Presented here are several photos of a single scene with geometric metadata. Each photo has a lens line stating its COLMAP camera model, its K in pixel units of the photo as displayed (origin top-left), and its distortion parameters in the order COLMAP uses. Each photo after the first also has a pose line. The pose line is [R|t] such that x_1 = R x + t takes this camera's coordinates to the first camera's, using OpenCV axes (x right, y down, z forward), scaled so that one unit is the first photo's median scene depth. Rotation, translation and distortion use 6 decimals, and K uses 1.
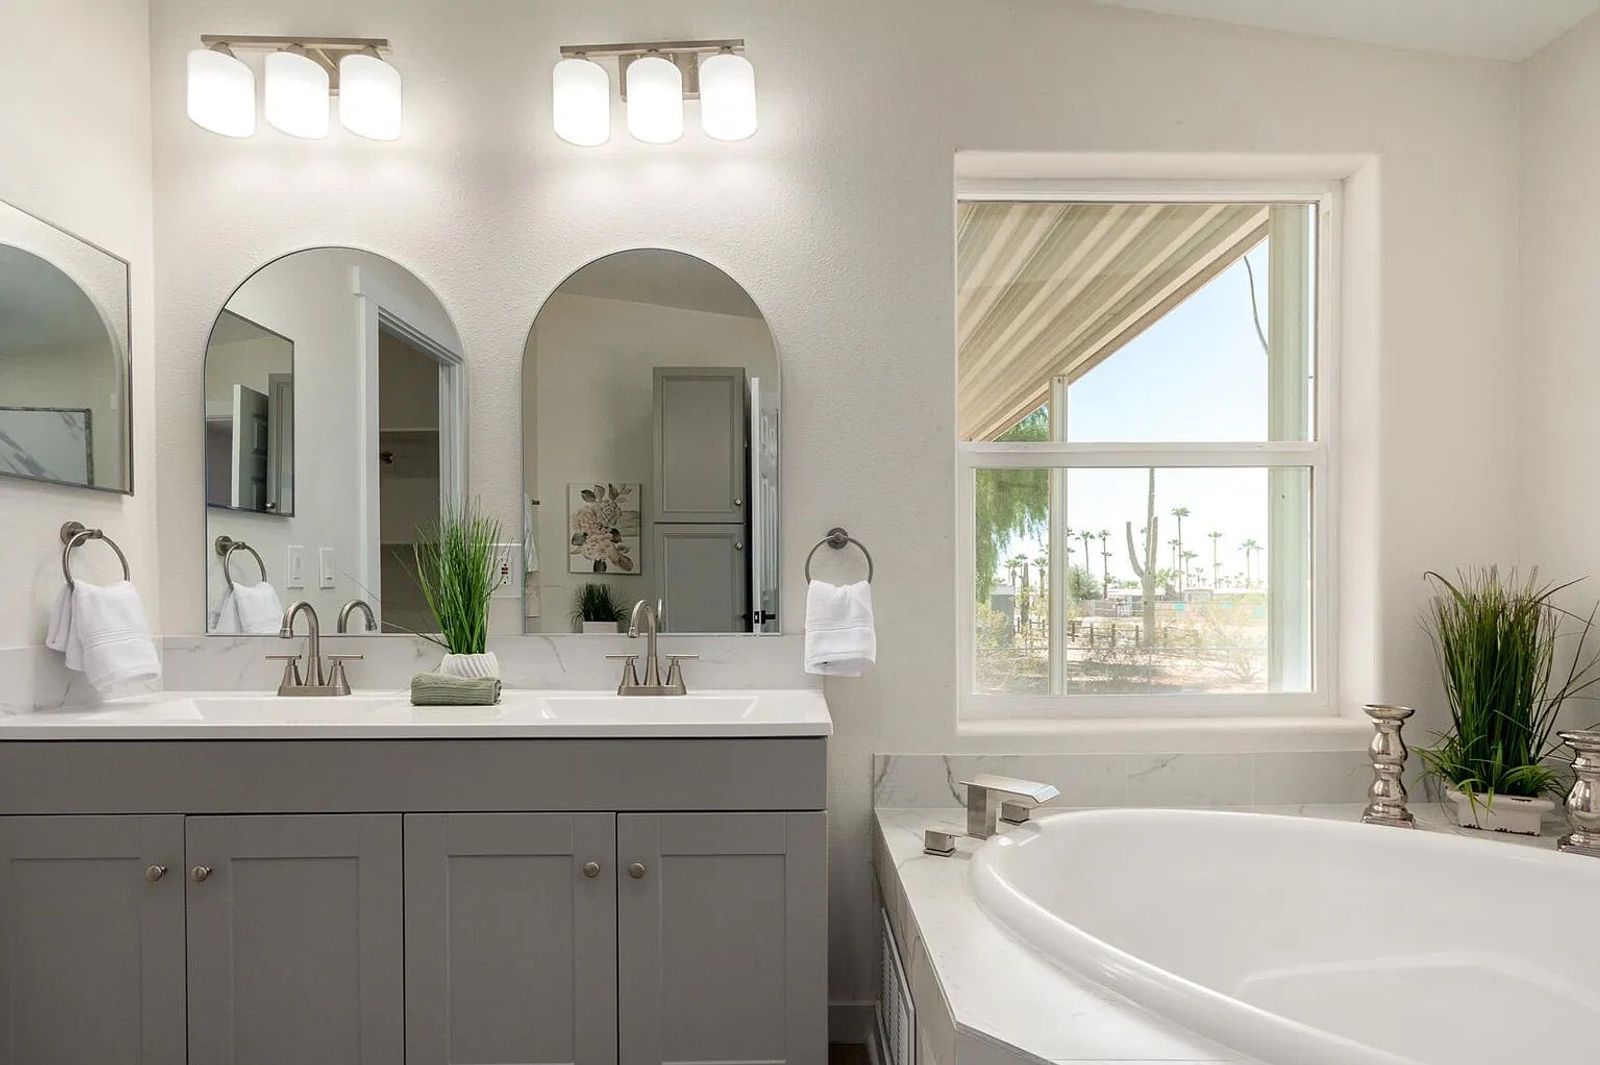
lens RADIAL K [[833.1, 0, 800.5], [0, 833.1, 594.1], [0, 0, 1]] dist [0.005249, 0.001686]
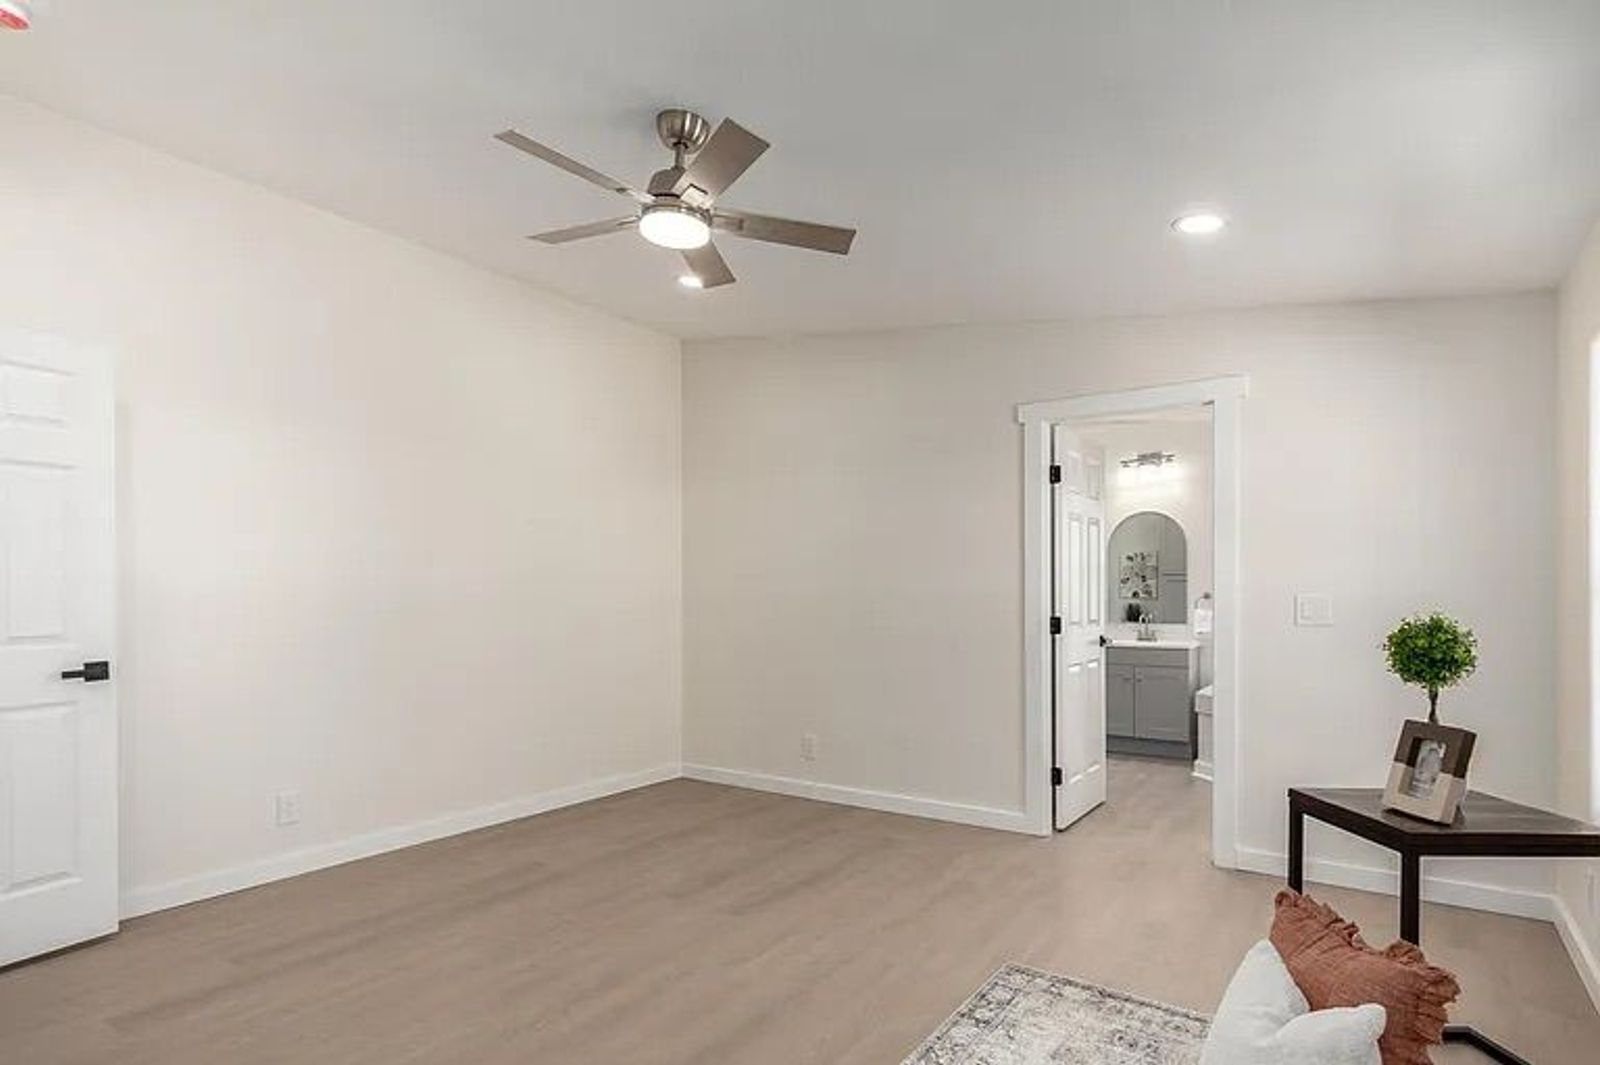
lens RADIAL K [[833.1, 0, 800.5], [0, 833.1, 594.1], [0, 0, 1]] dist [0.005249, 0.001686]
pose [[0.806399, 0.001551, -0.591369, 0.309833], [-0.003957, 0.999988, -0.002773, -0.025810], [0.591358, 0.004576, 0.806396, -1.148851]]
